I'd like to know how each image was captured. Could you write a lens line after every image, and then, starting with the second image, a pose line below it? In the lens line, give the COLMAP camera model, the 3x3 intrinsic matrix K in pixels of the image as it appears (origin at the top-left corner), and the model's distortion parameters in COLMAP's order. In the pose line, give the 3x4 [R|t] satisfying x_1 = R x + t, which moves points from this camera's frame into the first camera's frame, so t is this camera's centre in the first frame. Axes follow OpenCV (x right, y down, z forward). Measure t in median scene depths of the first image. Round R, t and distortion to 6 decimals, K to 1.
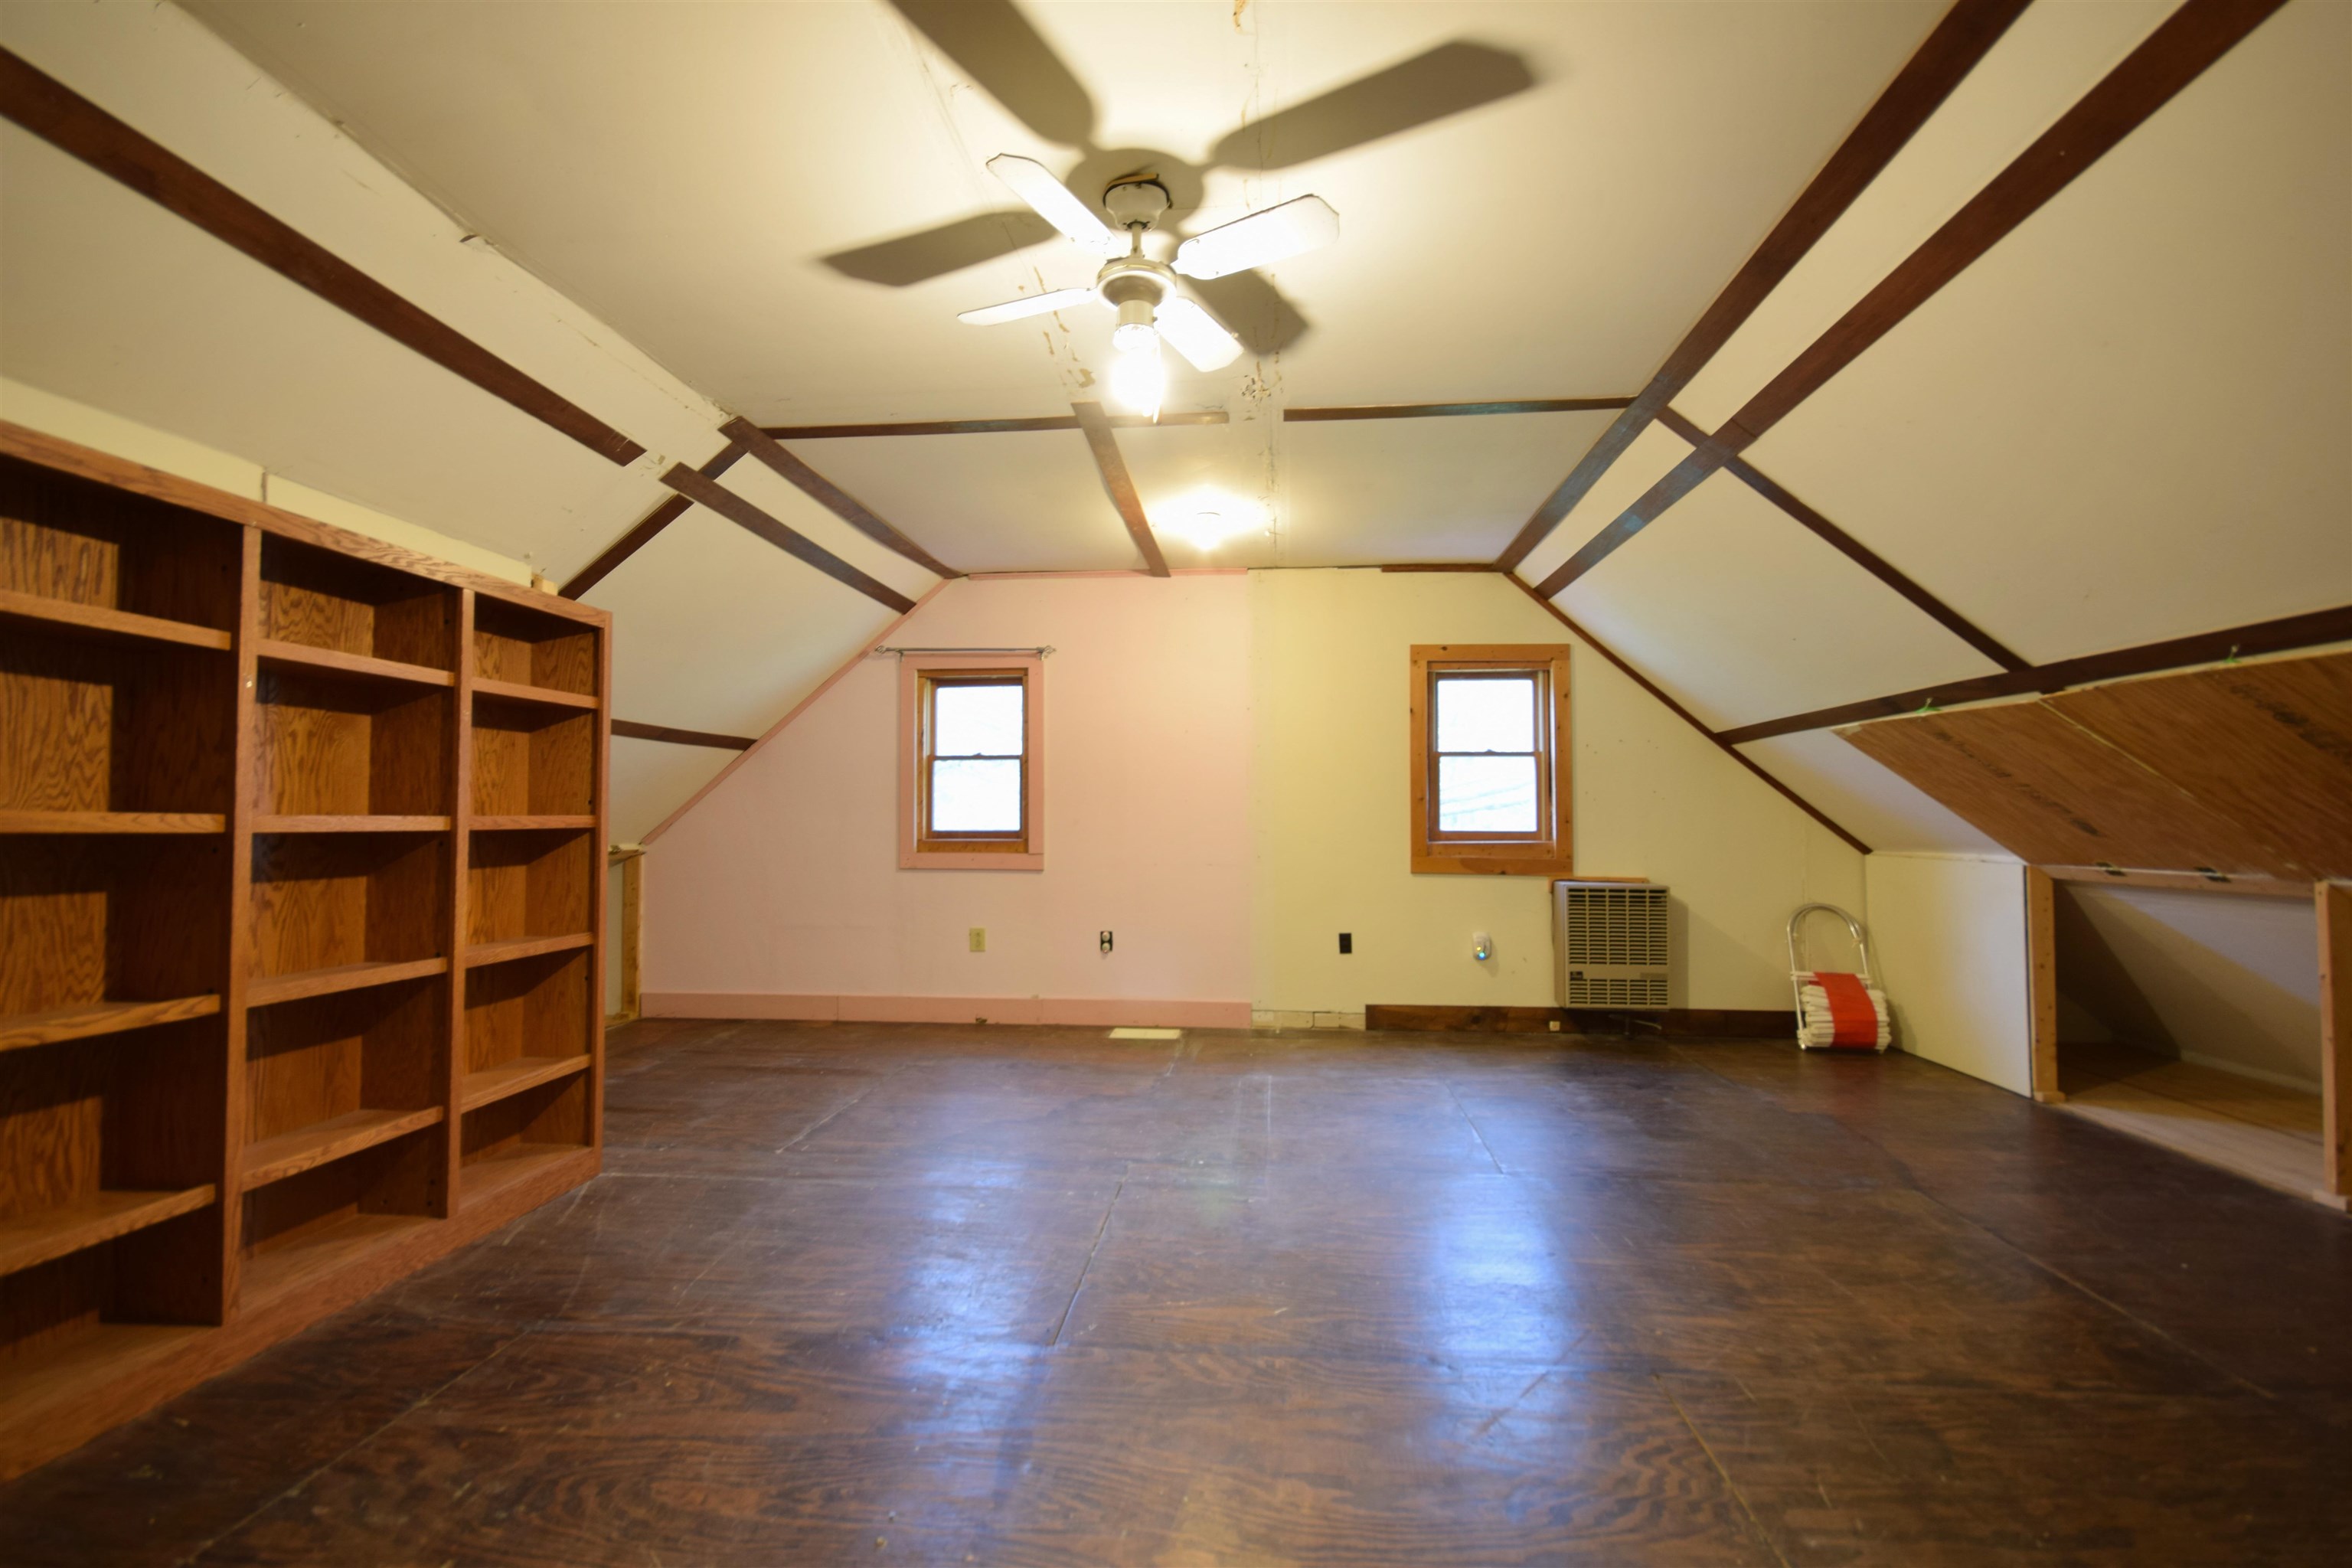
lens RADIAL K [[1032.4, 0, 1176.0], [0, 1032.4, 784.0], [0, 0, 1]] dist [0.012639, -0.013068]
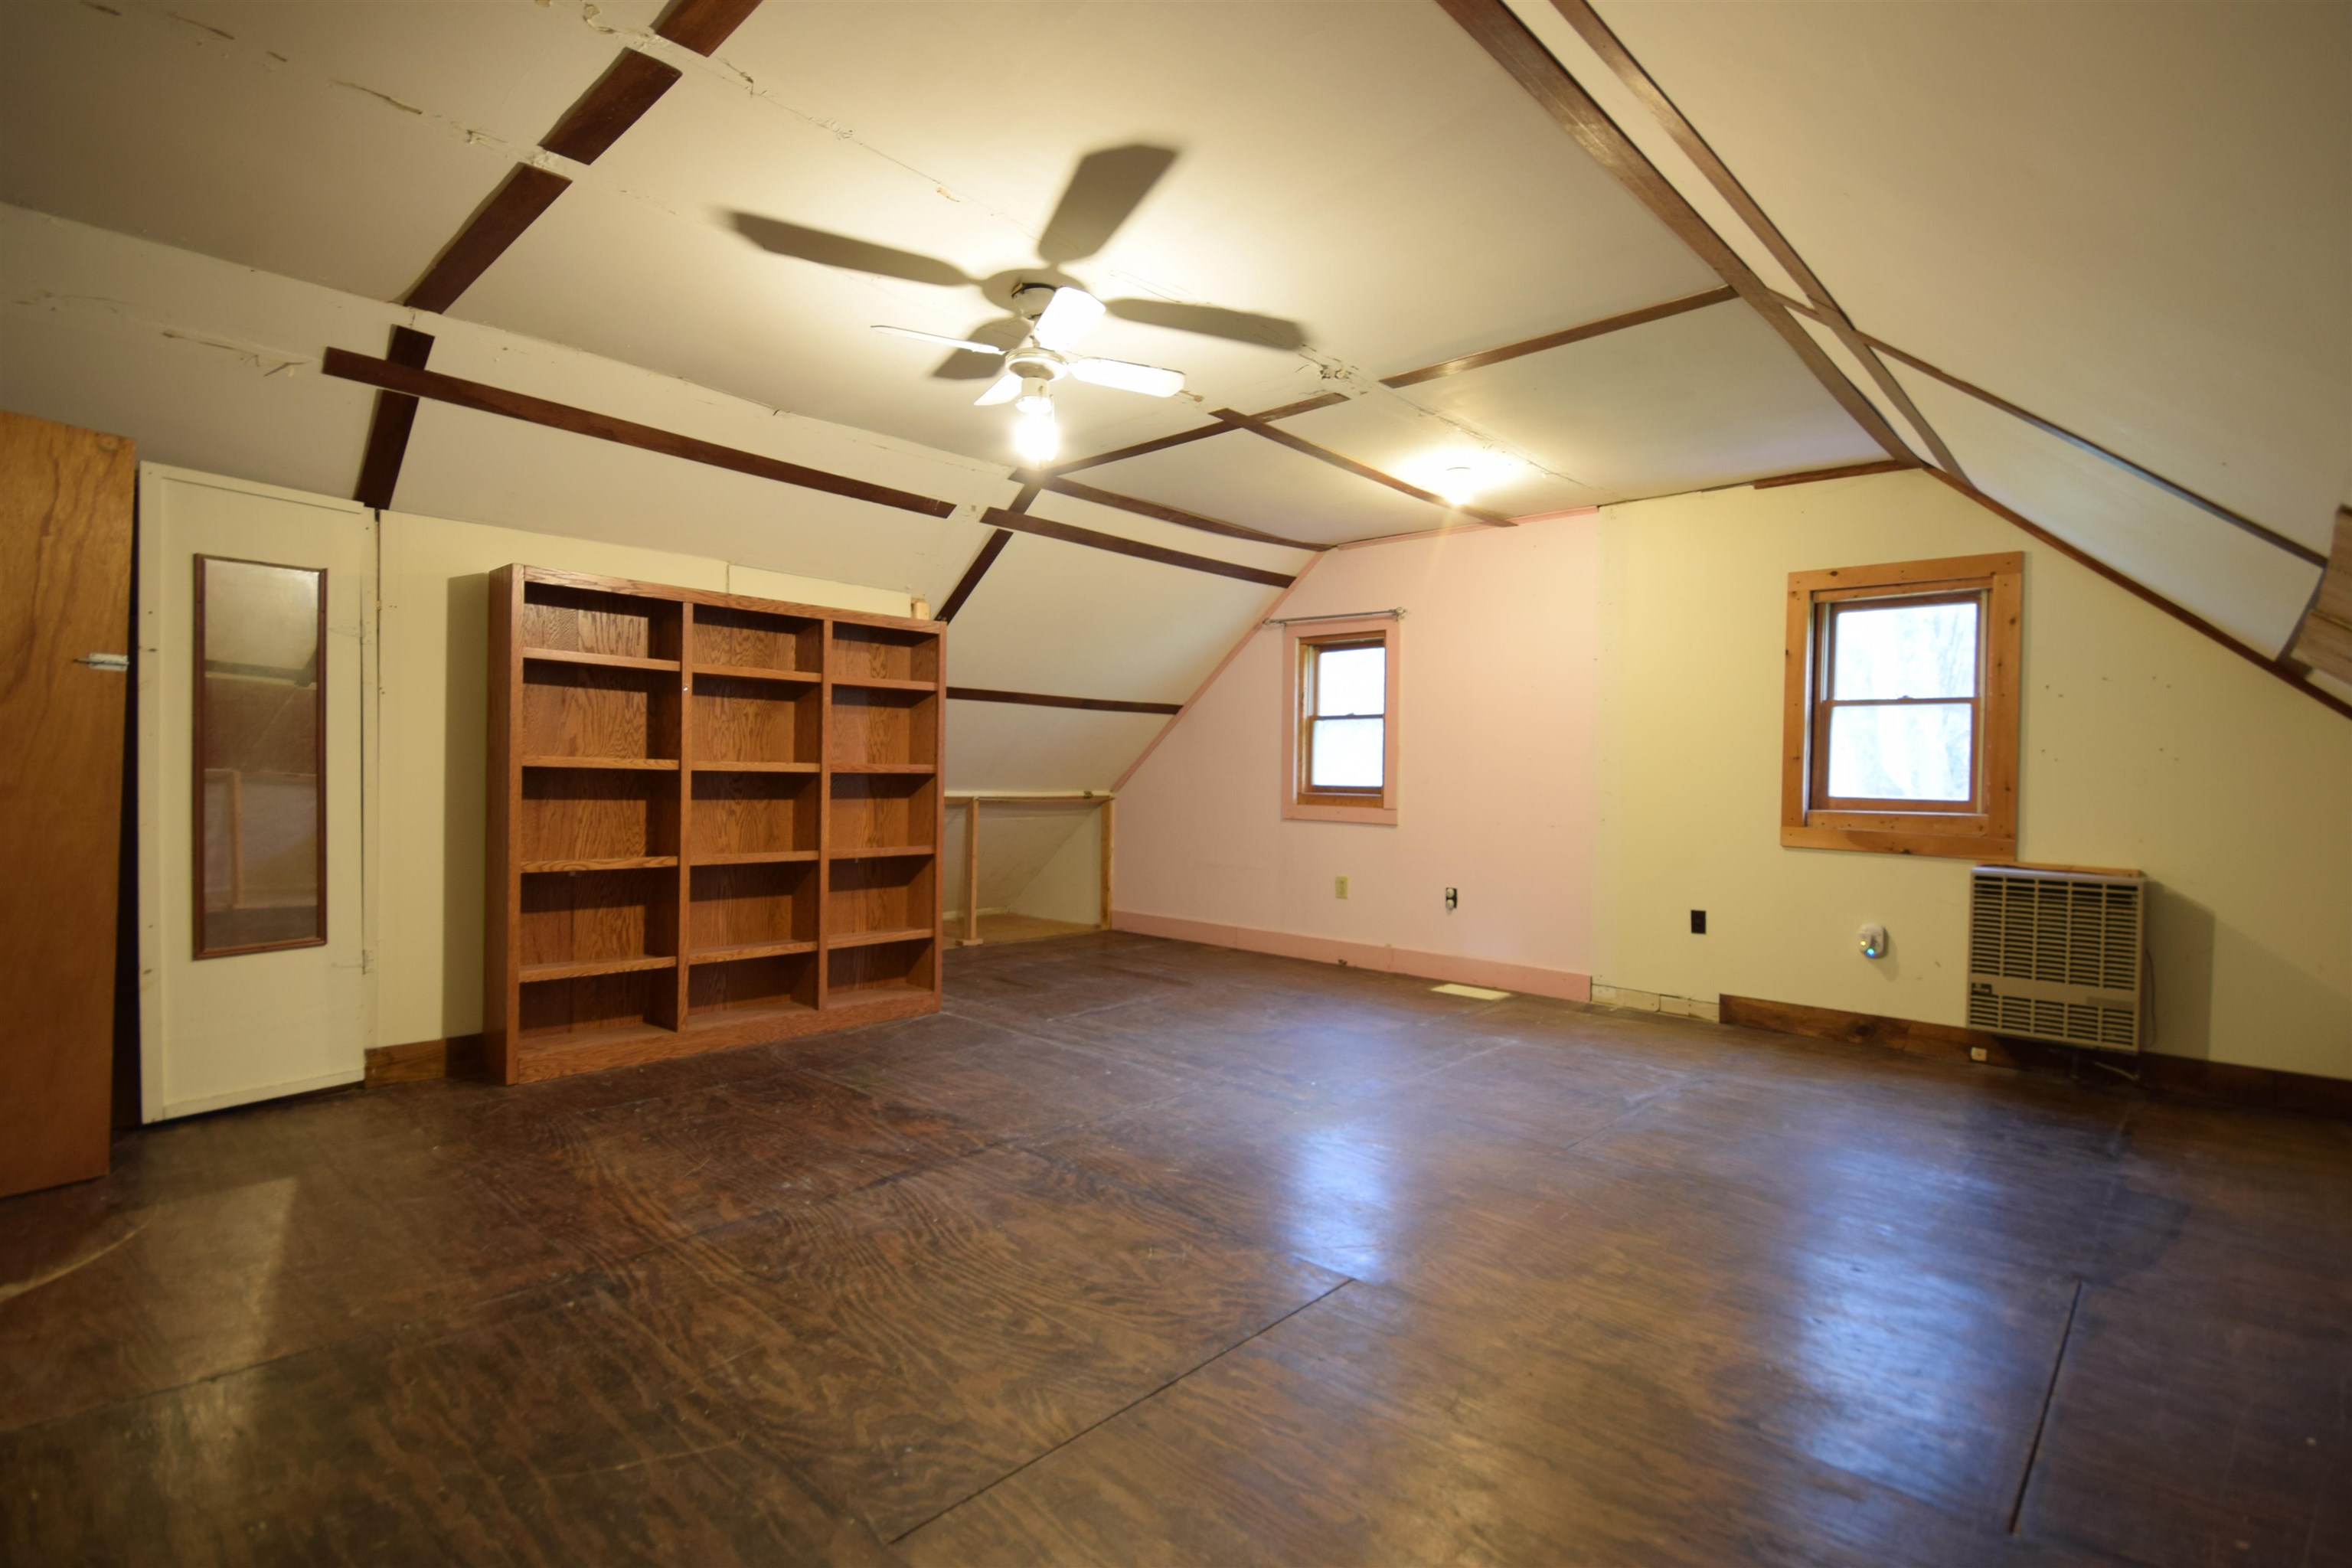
lens RADIAL K [[1103.6, 0, 1176.0], [0, 1103.6, 784.0], [0, 0, 1]] dist [-0.001544, 0.000429]
pose [[0.791871, 0.019001, -0.610392, 0.396785], [0.003571, 0.999355, 0.035742, 0.001952], [0.610678, -0.030483, 0.791292, -0.009064]]
